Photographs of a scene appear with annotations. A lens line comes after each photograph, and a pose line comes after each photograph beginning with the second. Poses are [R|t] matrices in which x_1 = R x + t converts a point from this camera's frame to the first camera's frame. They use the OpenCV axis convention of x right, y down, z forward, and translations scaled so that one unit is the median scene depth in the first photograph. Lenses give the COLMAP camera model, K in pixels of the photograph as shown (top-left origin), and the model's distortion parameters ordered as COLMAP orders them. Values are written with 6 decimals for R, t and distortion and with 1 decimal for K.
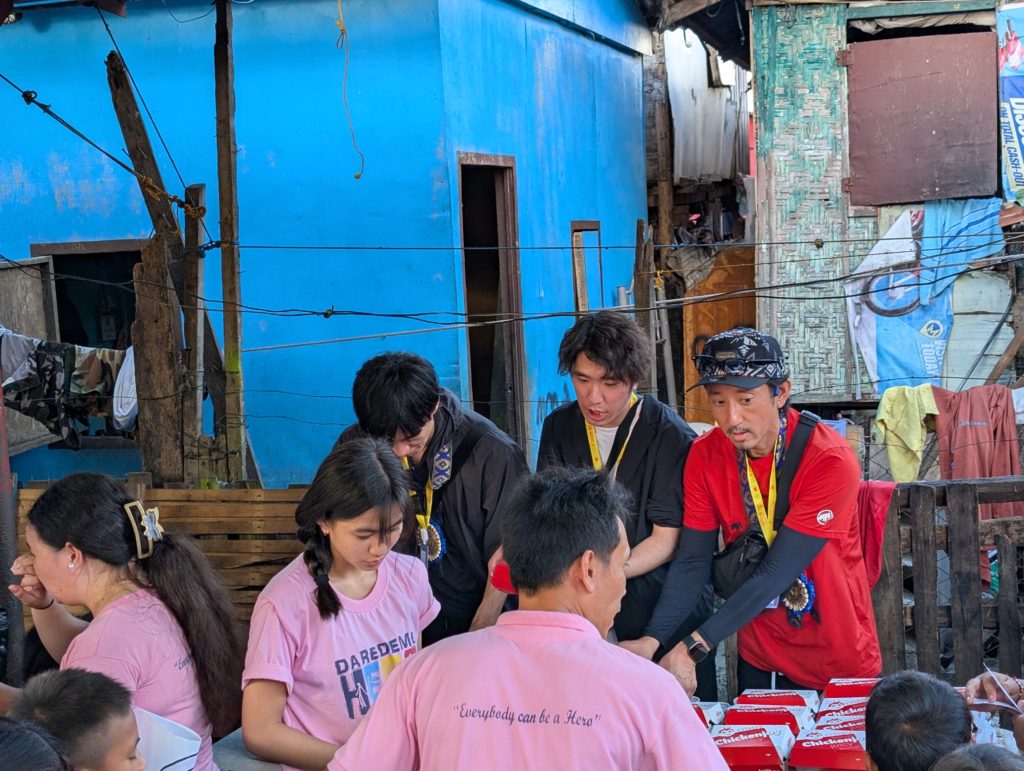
lens RADIAL K [[1531.1, 0, 547.1], [0, 1531.1, 384.8], [0, 0, 1]] dist [0.051282, 0.000000]
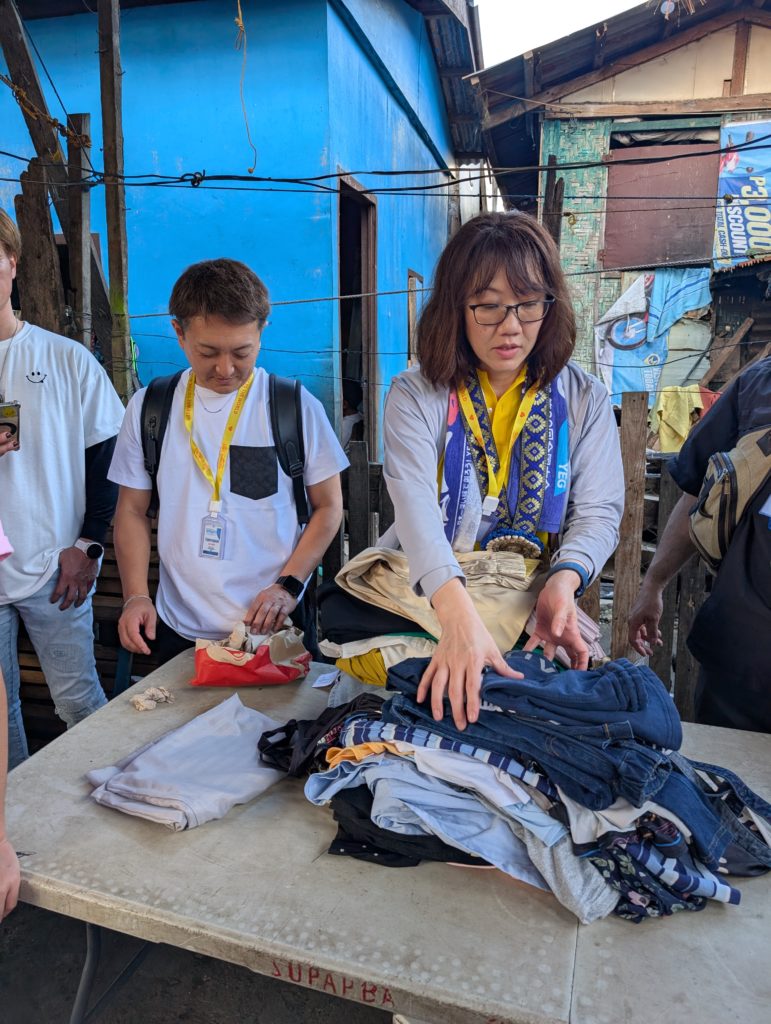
lens RADIAL K [[729.2, 0, 384.2], [0, 729.2, 502.0], [0, 0, 1]] dist [0.007619, -0.005765]
pose [[0.997926, 0.037344, 0.052424, -0.032723], [-0.042803, 0.993316, 0.107196, 0.033743], [-0.048071, -0.109217, 0.992855, 0.315073]]
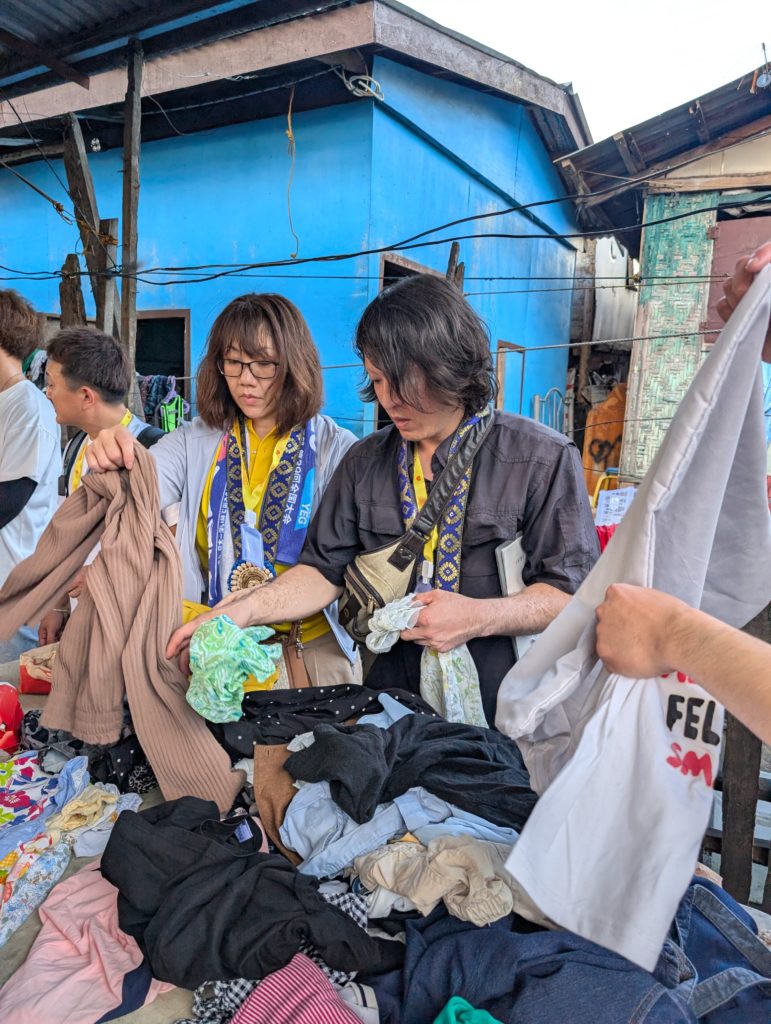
lens RADIAL K [[729.2, 0, 384.1], [0, 729.2, 515.3], [0, 0, 1]] dist [0.007619, -0.005765]
pose [[0.967252, 0.115381, -0.226076, 0.086531], [-0.105395, 0.992864, 0.055796, 0.031132], [0.230901, -0.030141, 0.972510, 0.293585]]
